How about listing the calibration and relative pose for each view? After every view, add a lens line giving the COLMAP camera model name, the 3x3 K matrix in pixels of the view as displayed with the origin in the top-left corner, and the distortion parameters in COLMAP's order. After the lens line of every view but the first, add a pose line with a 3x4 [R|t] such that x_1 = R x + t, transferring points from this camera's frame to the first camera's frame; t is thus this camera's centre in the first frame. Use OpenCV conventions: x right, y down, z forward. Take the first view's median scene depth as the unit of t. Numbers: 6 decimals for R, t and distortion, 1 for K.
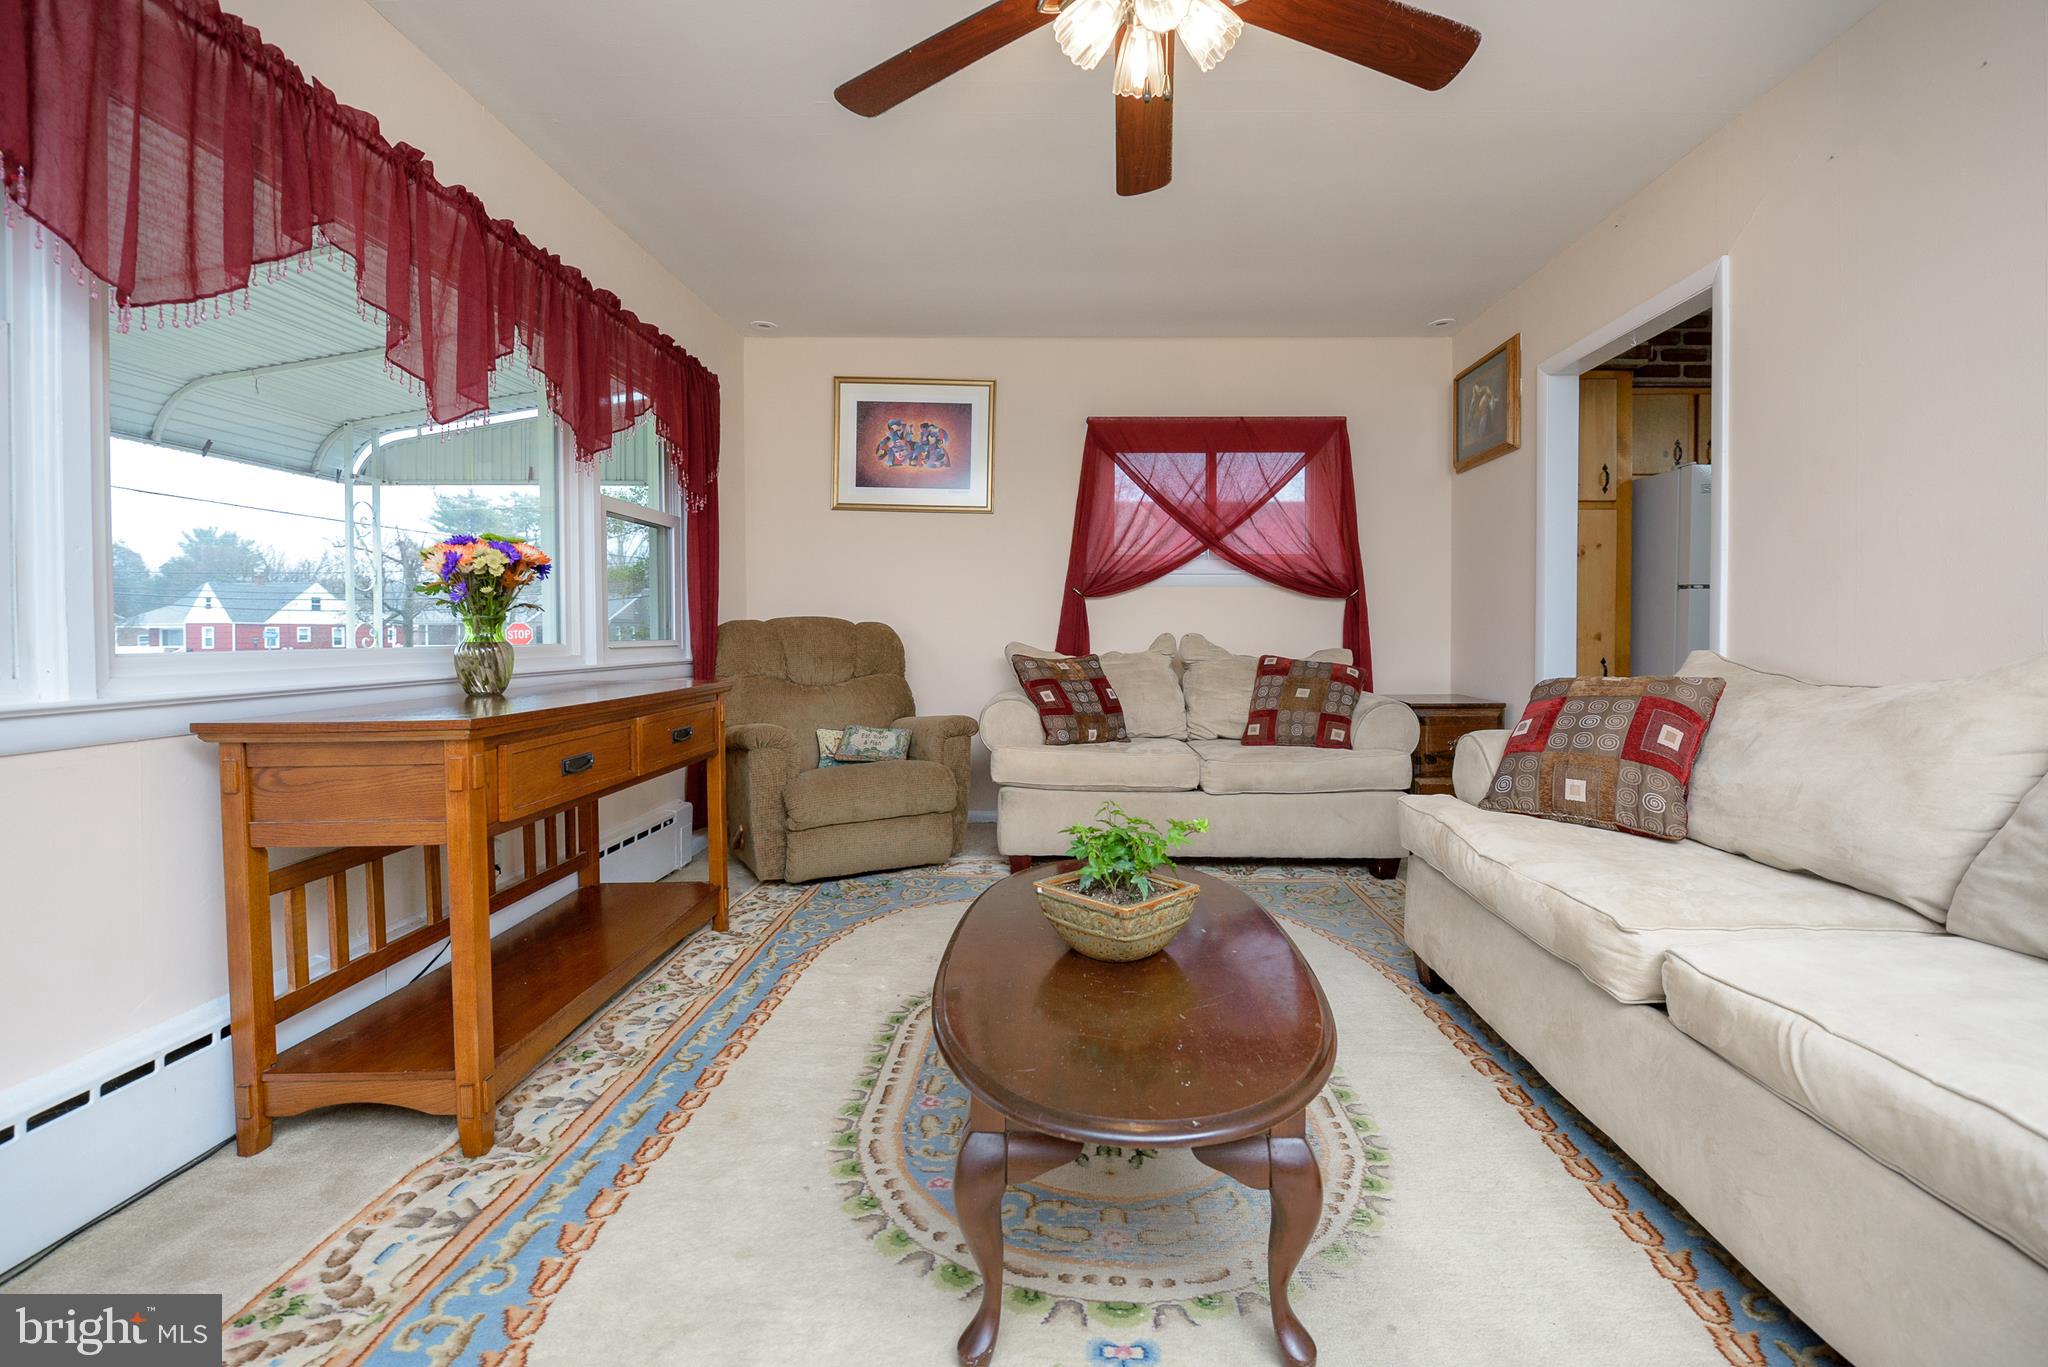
lens RADIAL K [[862.3, 0, 1058.5], [0, 862.3, 637.3], [0, 0, 1]] dist [-0.002183, -0.004837]
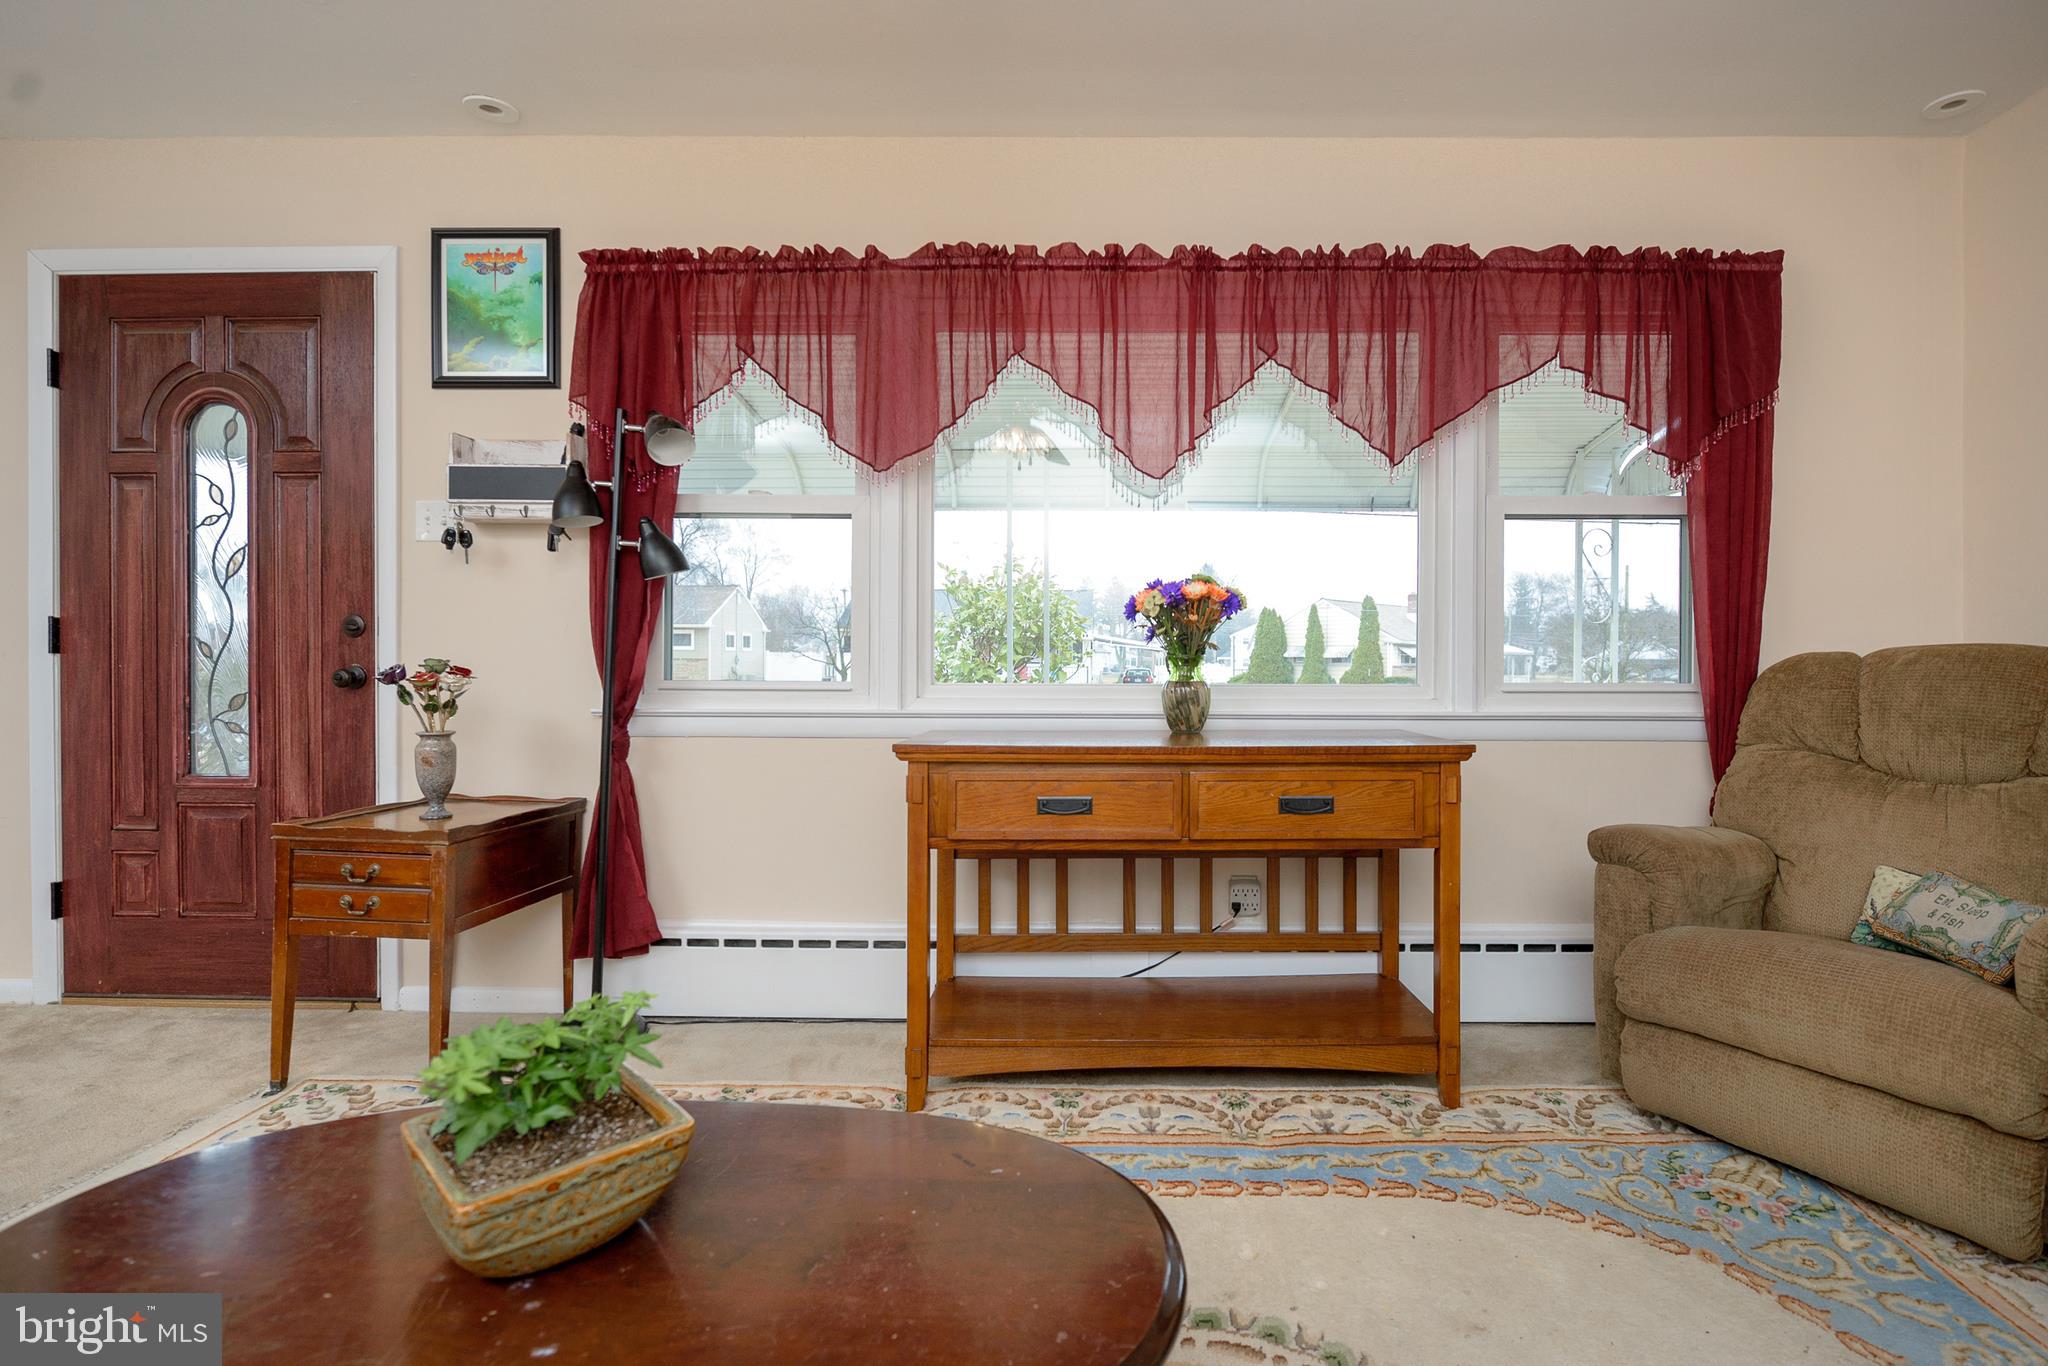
lens RADIAL K [[944.5, 0, 1111.2], [0, 944.5, 672.5], [0, 0, 1]] dist [-0.002977, -0.000623]
pose [[0.012400, 0.012253, -0.999848, 0.376311], [-0.008878, 0.999887, 0.012143, -0.017162], [0.999884, 0.008727, 0.012507, 0.733208]]
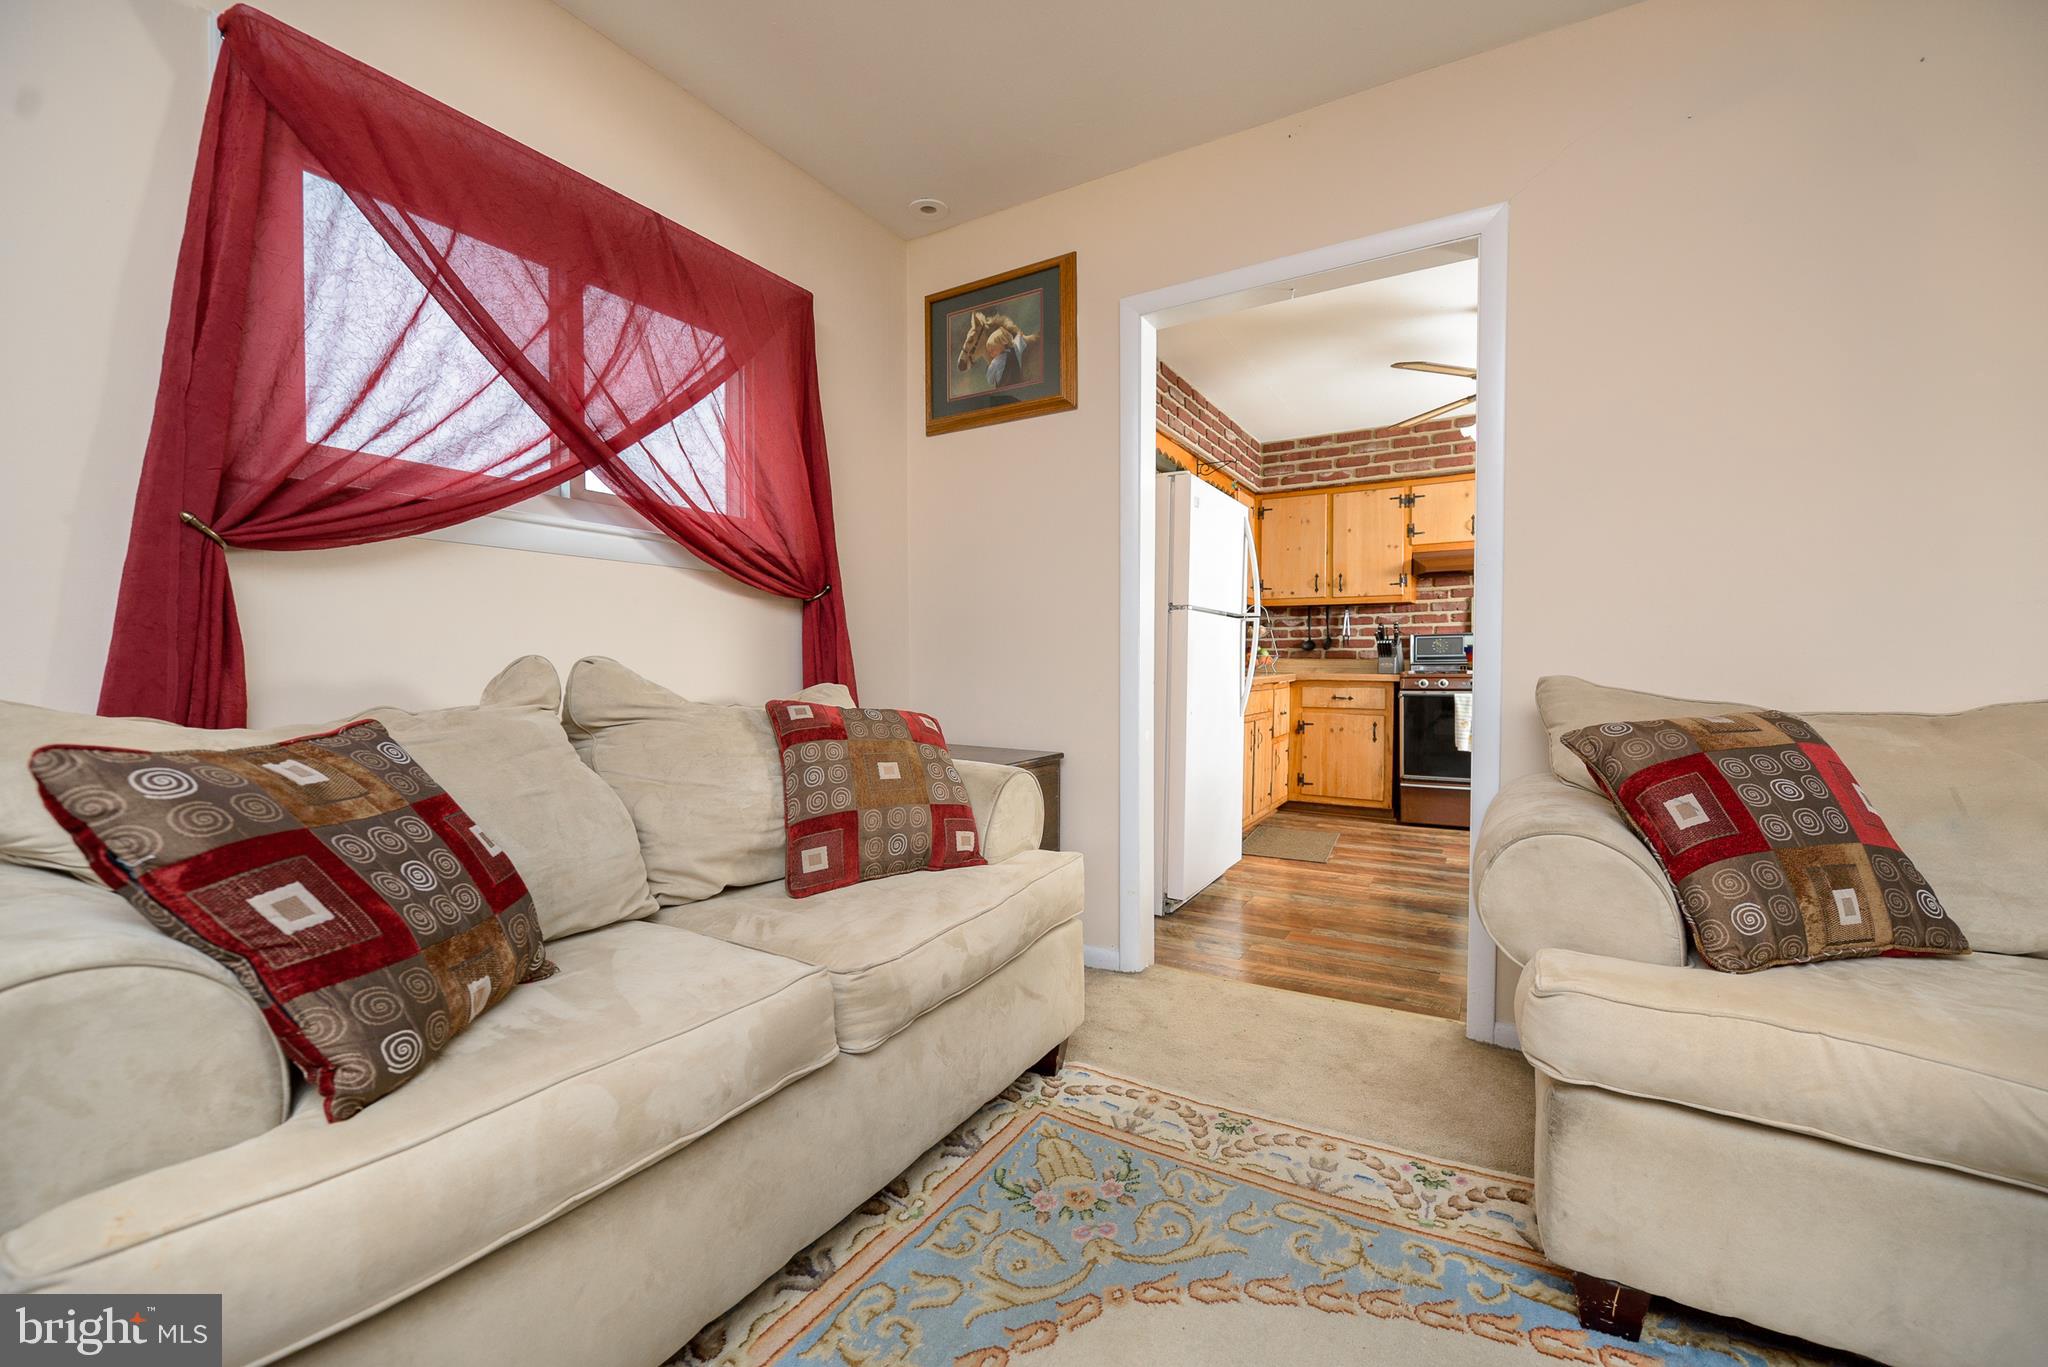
lens RADIAL K [[828.9, 0, 1031.3], [0, 828.9, 688.0], [0, 0, 1]] dist [-0.010147, -0.003945]
pose [[0.504731, -0.022374, 0.862987, -0.137136], [0.005827, 0.999730, 0.022512, 0.003896], [-0.863257, -0.006334, 0.504725, 0.929778]]
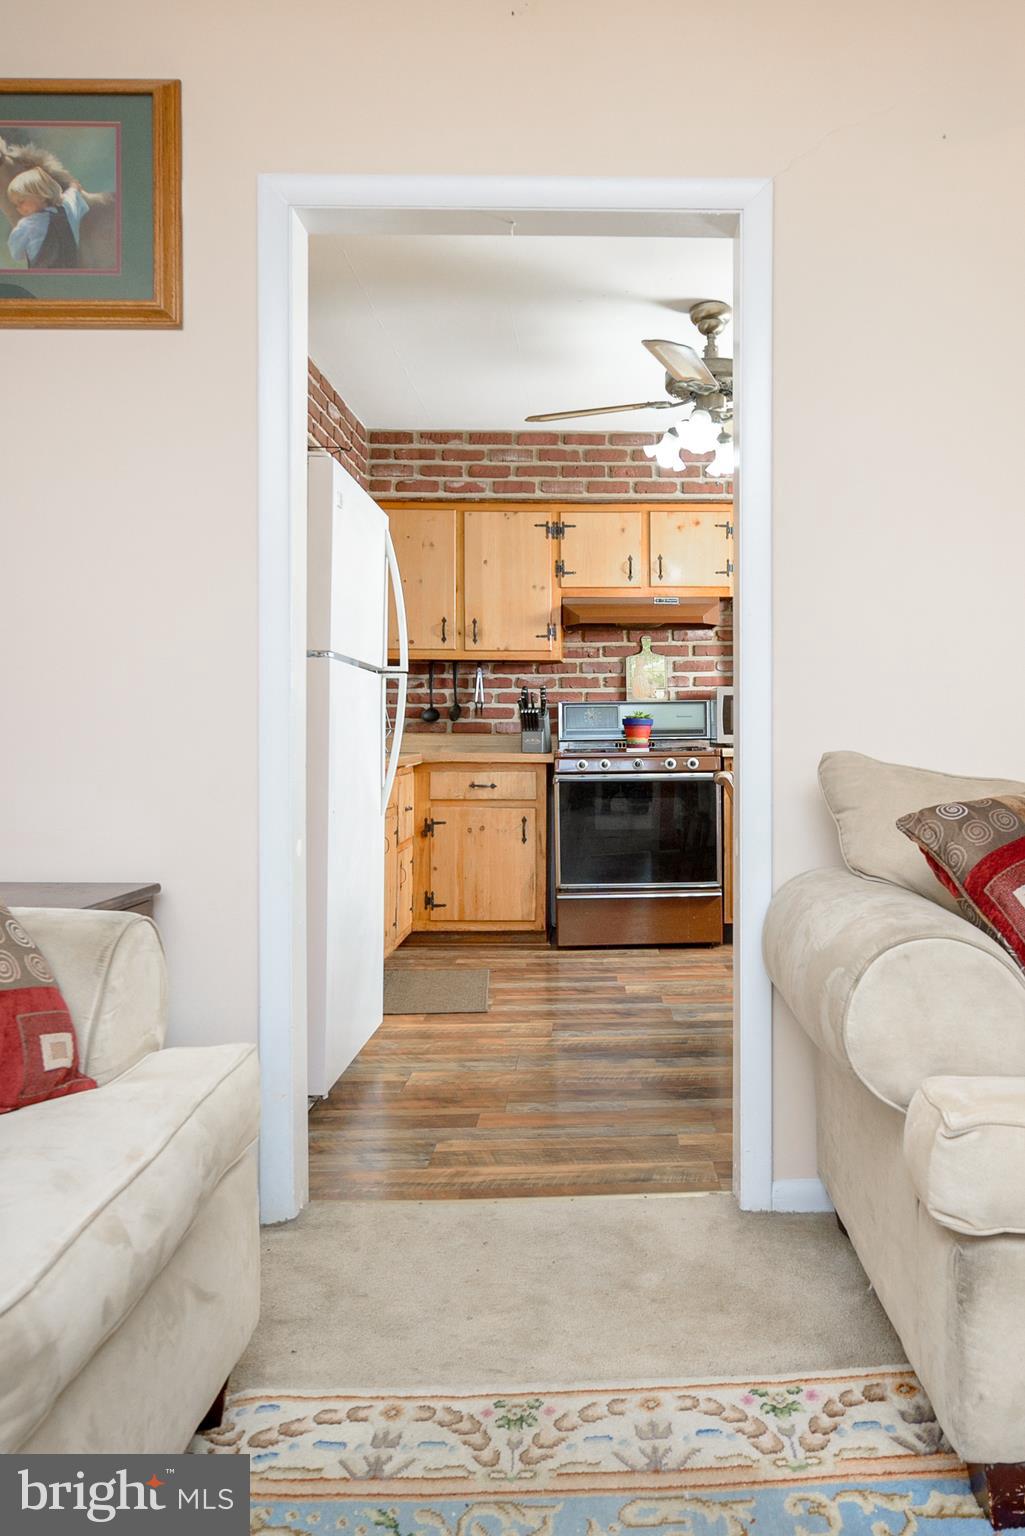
lens RADIAL K [[1160.7, 0, 661.2], [0, 1160.7, 738.8], [0, 0, 1]] dist [0.002371, -0.010271]
pose [[-0.050800, 0.005213, 0.998695, -0.129151], [0.009375, 0.999945, -0.004742, 0.005794], [-0.998665, 0.009122, -0.050846, 1.069853]]
